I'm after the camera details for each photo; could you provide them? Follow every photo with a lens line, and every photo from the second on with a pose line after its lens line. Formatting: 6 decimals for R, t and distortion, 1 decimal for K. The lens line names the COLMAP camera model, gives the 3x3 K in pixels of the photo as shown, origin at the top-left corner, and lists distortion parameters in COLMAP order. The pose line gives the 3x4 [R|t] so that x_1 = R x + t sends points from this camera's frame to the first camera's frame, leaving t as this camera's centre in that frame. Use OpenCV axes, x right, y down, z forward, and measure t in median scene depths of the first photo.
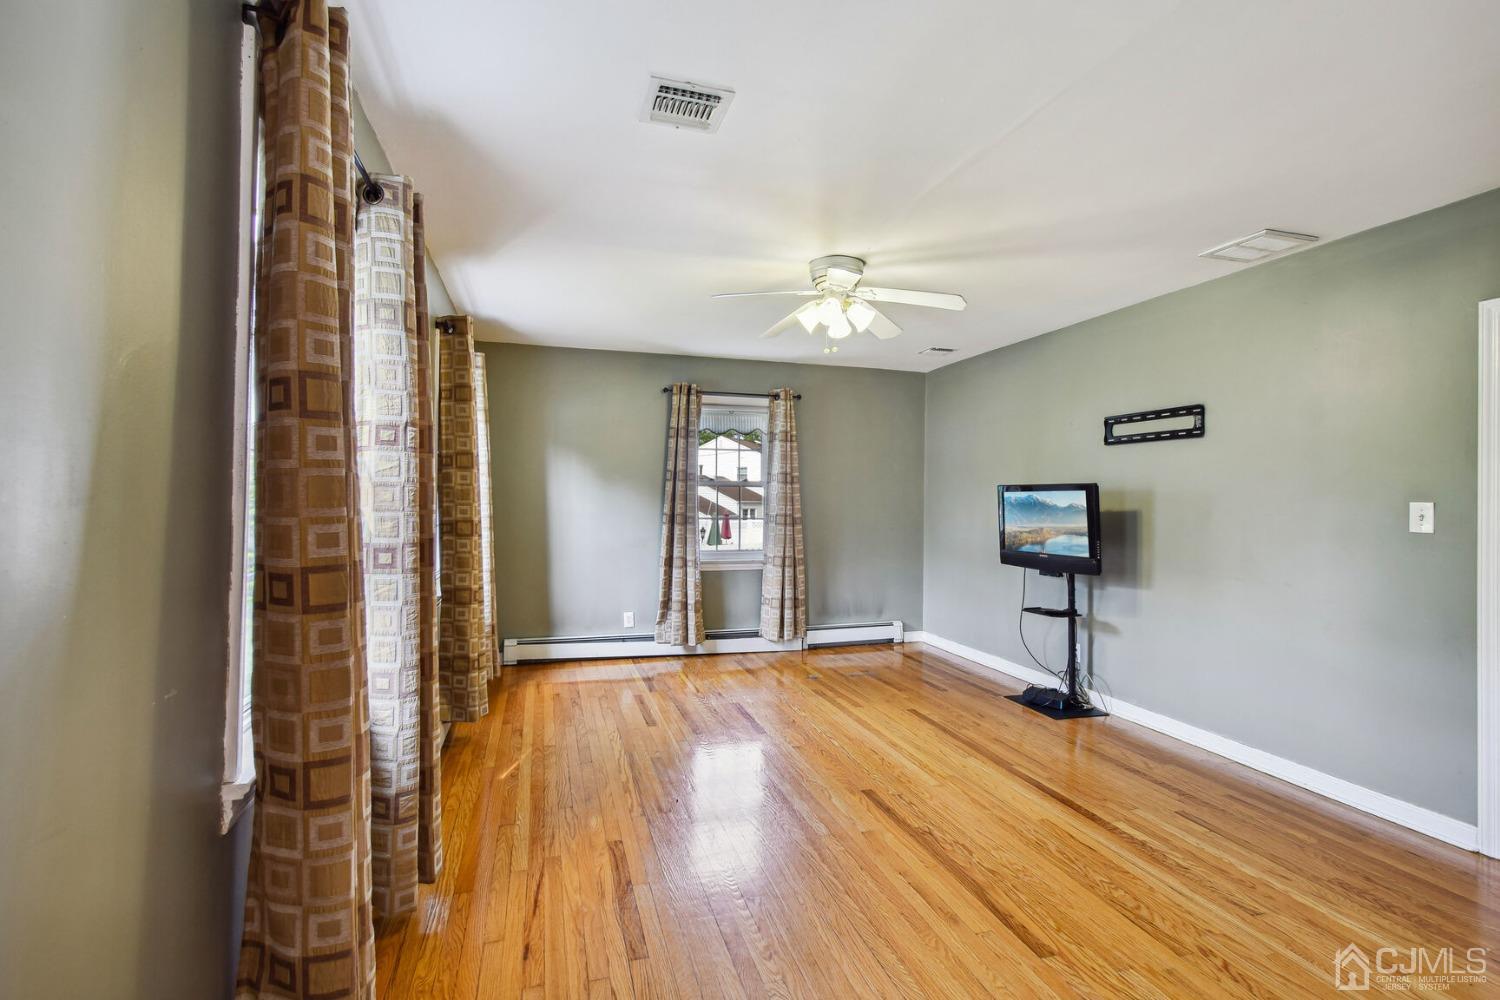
lens RADIAL K [[682.6, 0, 754.9], [0, 682.6, 502.4], [0, 0, 1]] dist [0.005596, -0.000835]
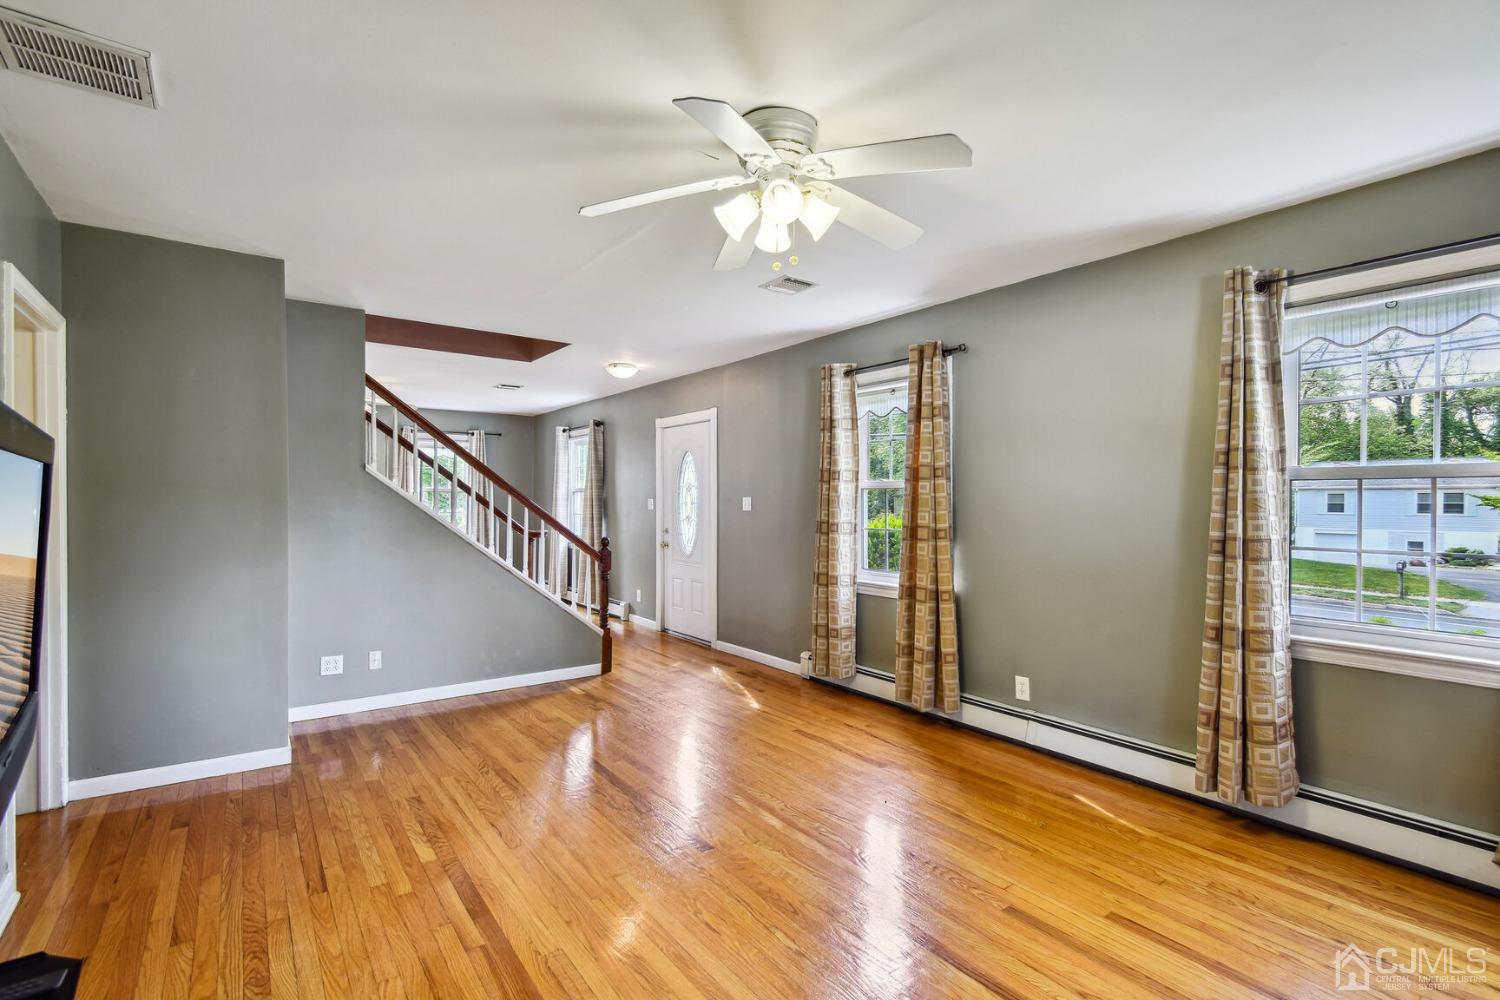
lens RADIAL K [[682.6, 0, 758.5], [0, 682.6, 501.8], [0, 0, 1]] dist [0.005596, -0.000835]
pose [[-0.942886, -0.015880, -0.332736, 0.441569], [-0.018539, 0.999817, 0.004820, -0.011013], [0.332599, 0.010714, -0.943008, 2.035492]]
